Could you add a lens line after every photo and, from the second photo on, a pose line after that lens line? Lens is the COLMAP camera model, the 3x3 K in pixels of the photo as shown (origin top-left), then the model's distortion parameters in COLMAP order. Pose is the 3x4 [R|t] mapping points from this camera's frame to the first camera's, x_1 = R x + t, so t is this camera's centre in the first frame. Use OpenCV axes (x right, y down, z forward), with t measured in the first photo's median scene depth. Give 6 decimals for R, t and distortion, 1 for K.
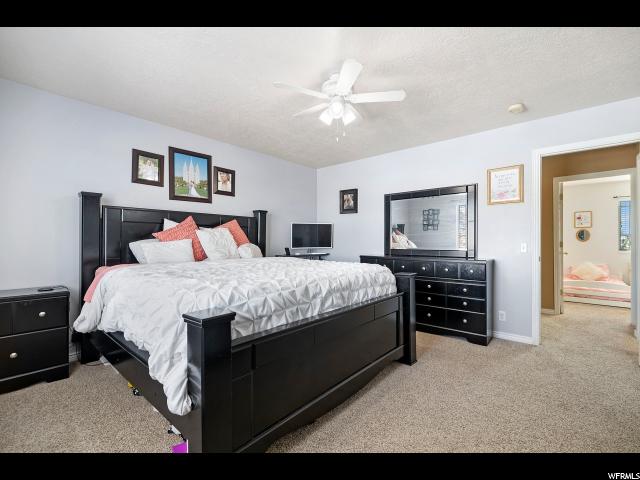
lens RADIAL K [[291.1, 0, 320.0], [0, 291.1, 240.0], [0, 0, 1]] dist [0.001334, 0.000341]
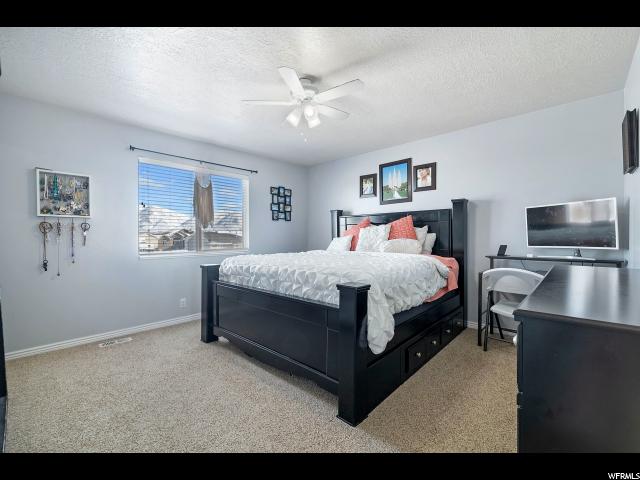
lens RADIAL K [[277.7, 0, 320.0], [0, 277.7, 240.0], [0, 0, 1]] dist [0.000359, -0.000108]
pose [[-0.036698, 0.006032, -0.999308, 0.755243], [0.009439, 0.999939, 0.005690, 0.010042], [0.999282, -0.009223, -0.036753, 0.775323]]
